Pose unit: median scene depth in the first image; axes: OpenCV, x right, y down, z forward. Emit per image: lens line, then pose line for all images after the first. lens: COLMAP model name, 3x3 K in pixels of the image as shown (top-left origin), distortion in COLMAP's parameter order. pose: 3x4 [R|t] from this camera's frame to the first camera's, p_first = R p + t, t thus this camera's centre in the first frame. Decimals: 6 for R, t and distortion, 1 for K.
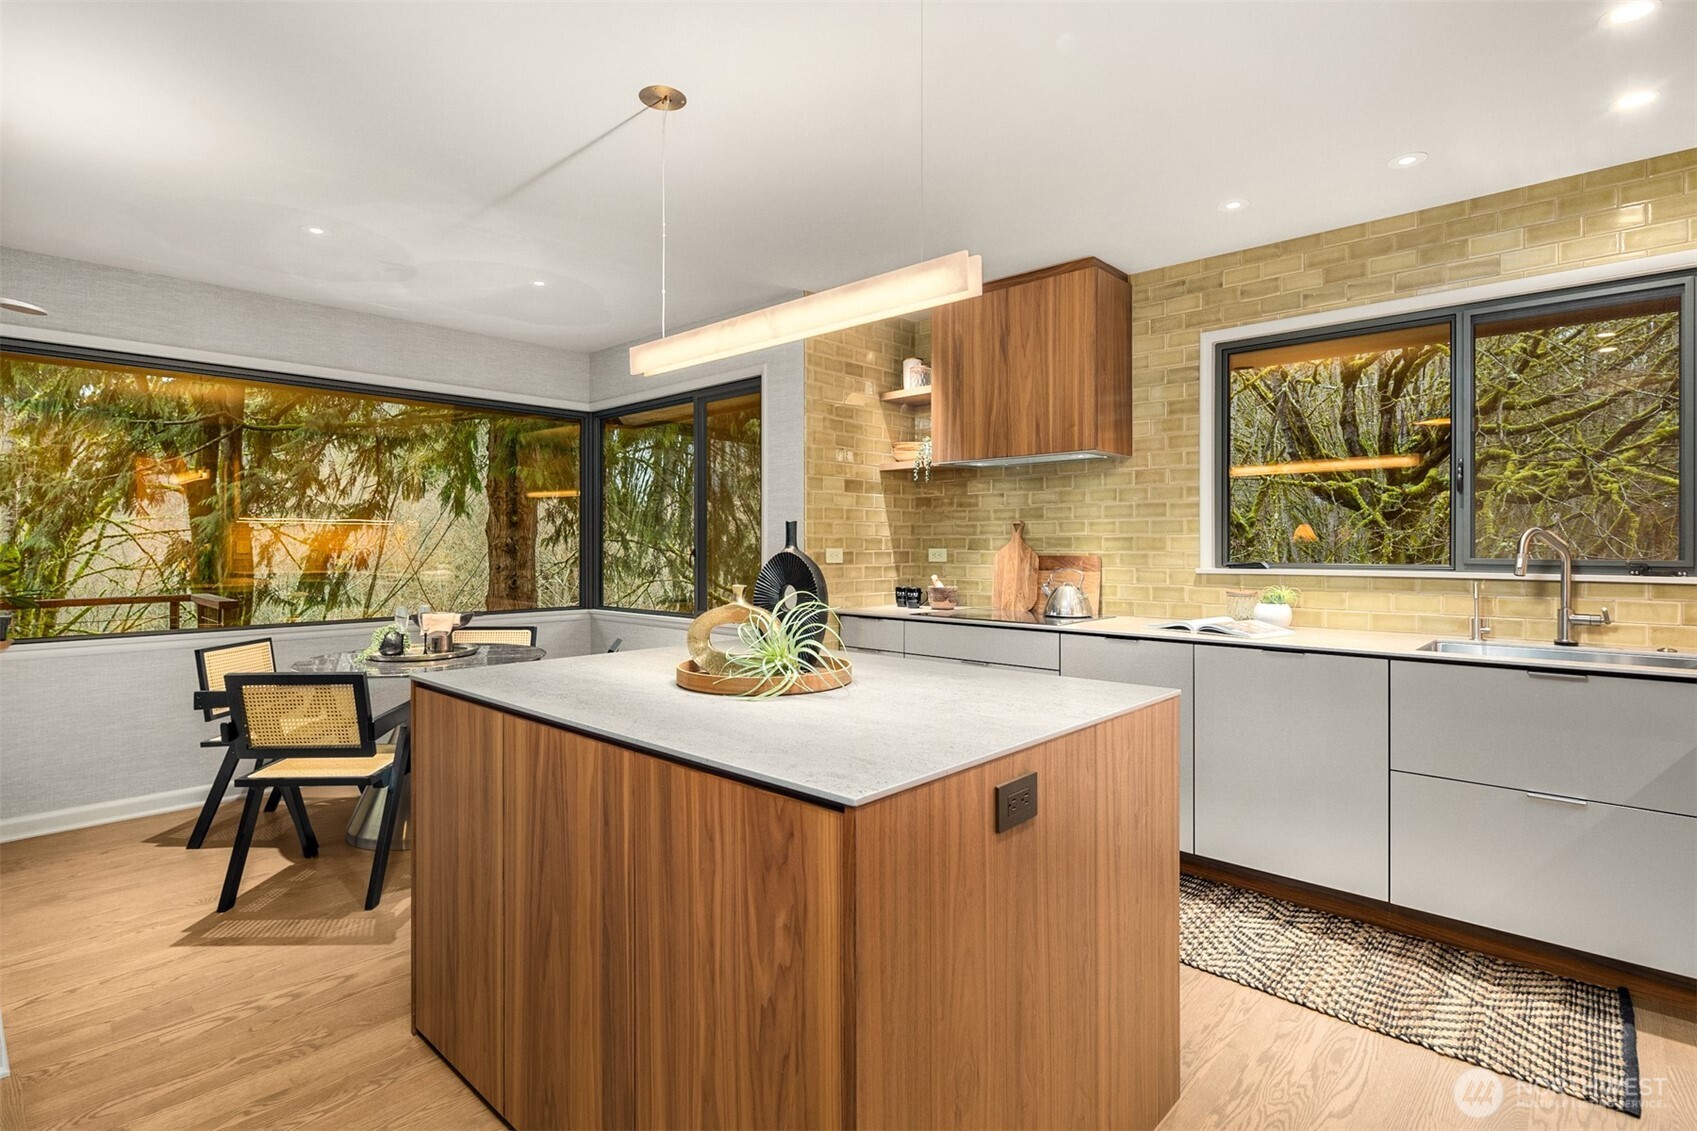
lens RADIAL K [[830.9, 0, 838.0], [0, 830.9, 551.9], [0, 0, 1]] dist [0.003149, -0.003345]
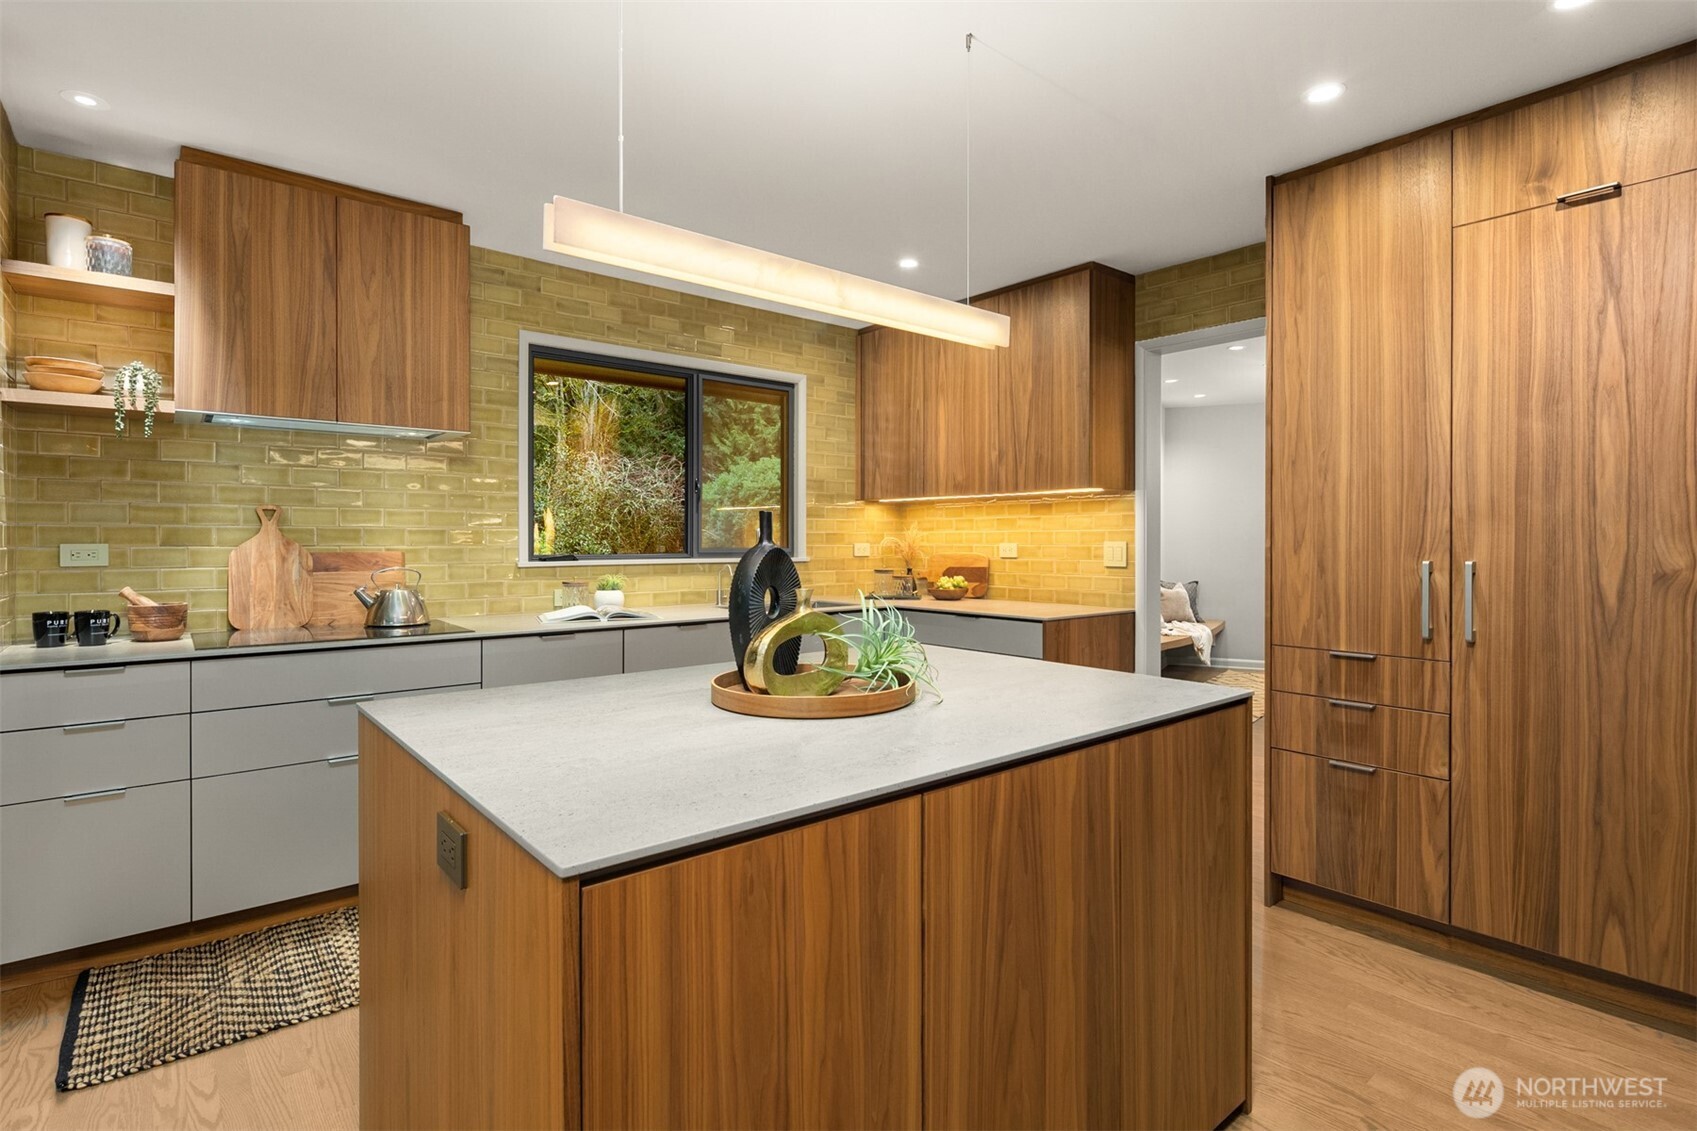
lens RADIAL K [[830.9, 0, 855.2], [0, 830.9, 545.2], [0, 0, 1]] dist [0.003149, -0.003345]
pose [[0.113801, -0.006714, 0.993481, -0.499095], [0.006157, 0.999963, 0.006052, -0.004140], [-0.993484, 0.005428, 0.113838, 0.458228]]
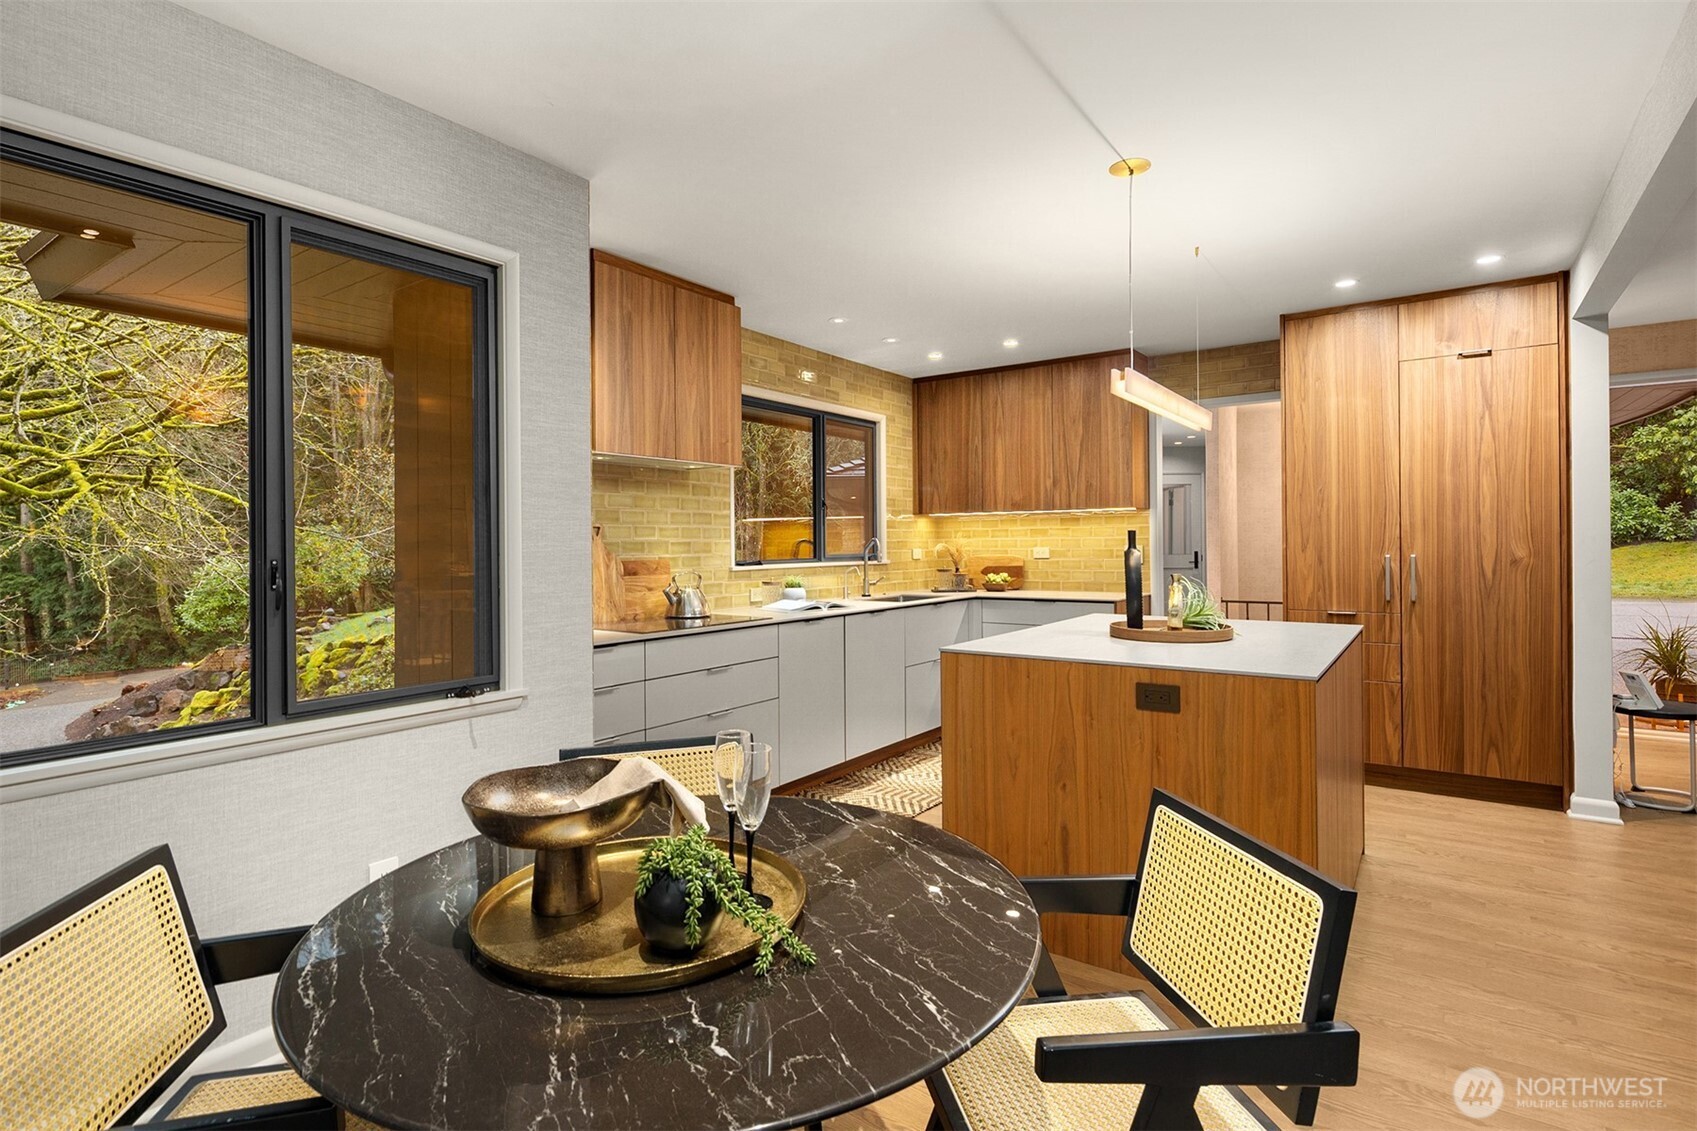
lens RADIAL K [[830.9, 0, 844.5], [0, 830.9, 547.6], [0, 0, 1]] dist [0.003149, -0.003345]
pose [[-0.129442, -0.003896, 0.991579, -0.807441], [0.015987, 0.999854, 0.006015, -0.013627], [-0.991458, 0.016631, -0.129360, 0.948563]]
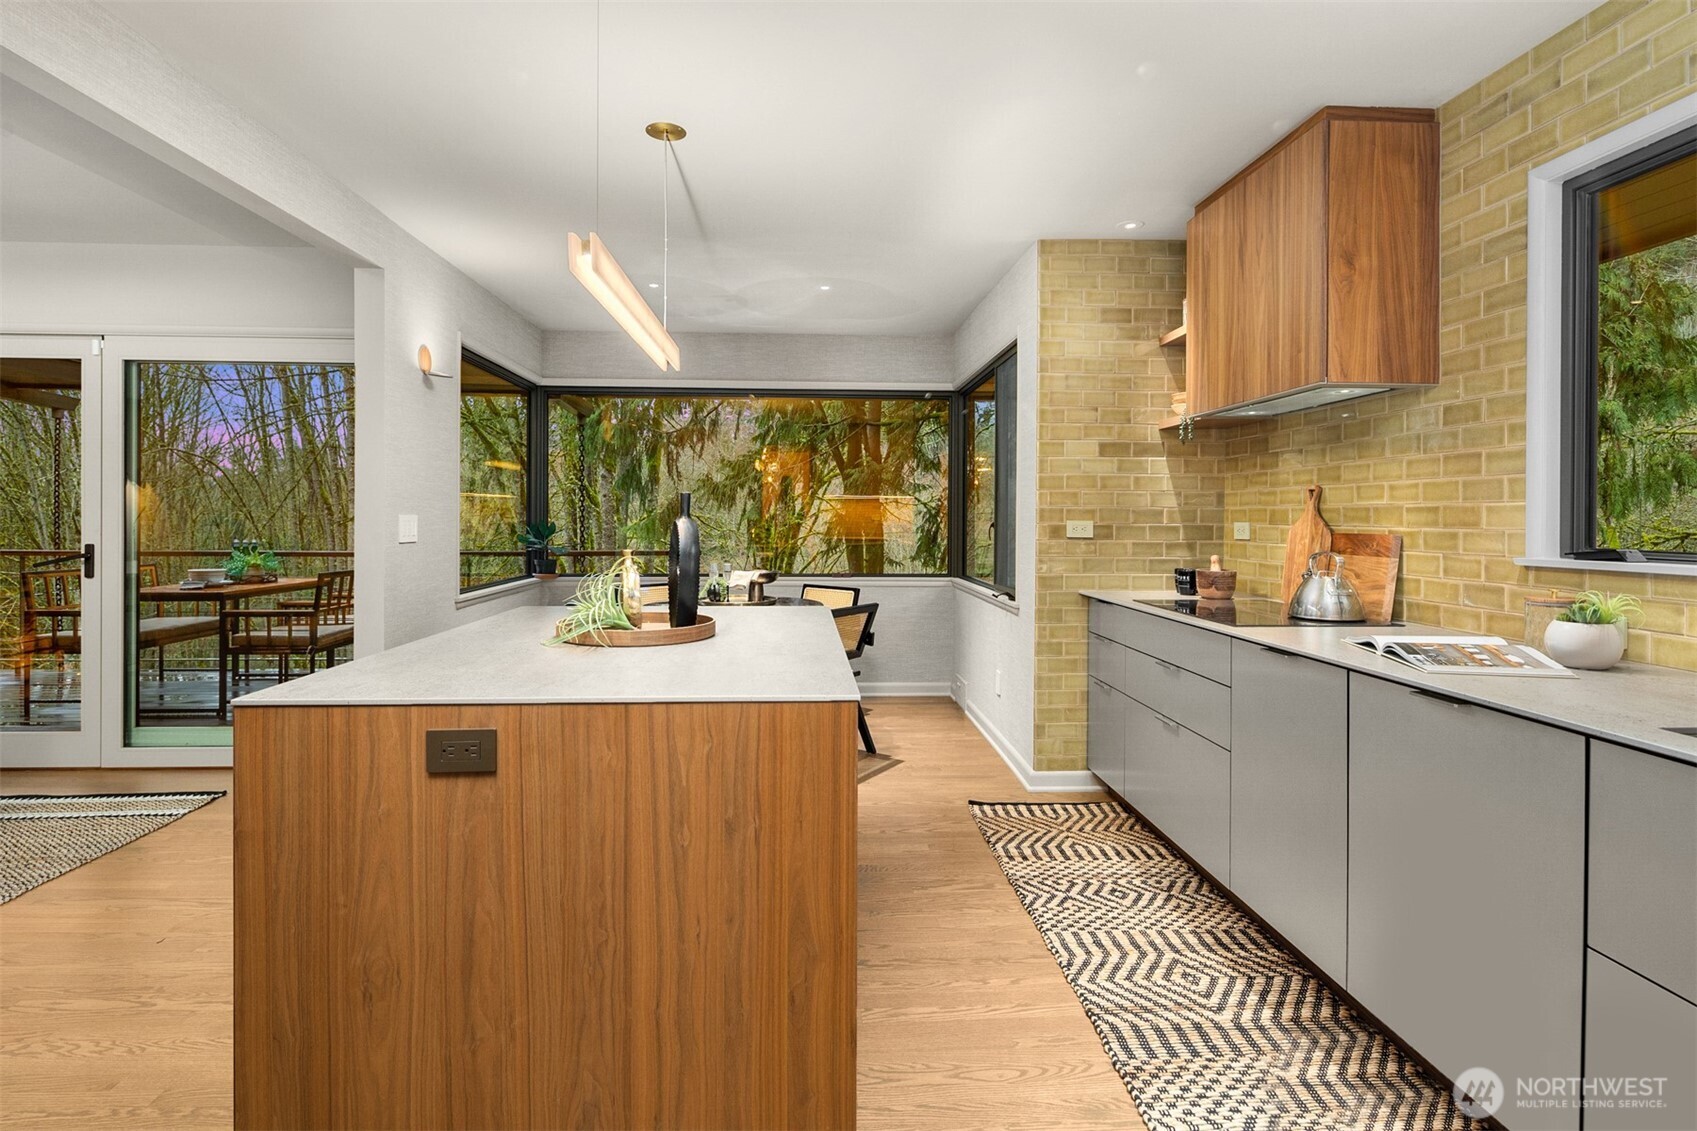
lens RADIAL K [[830.9, 0, 838.7], [0, 830.9, 524.8], [0, 0, 1]] dist [0.003149, -0.003345]
pose [[0.720260, 0.010124, -0.693630, 0.473689], [-0.010261, 0.999940, 0.003940, -0.001292], [0.693628, 0.004279, 0.720321, 0.200985]]
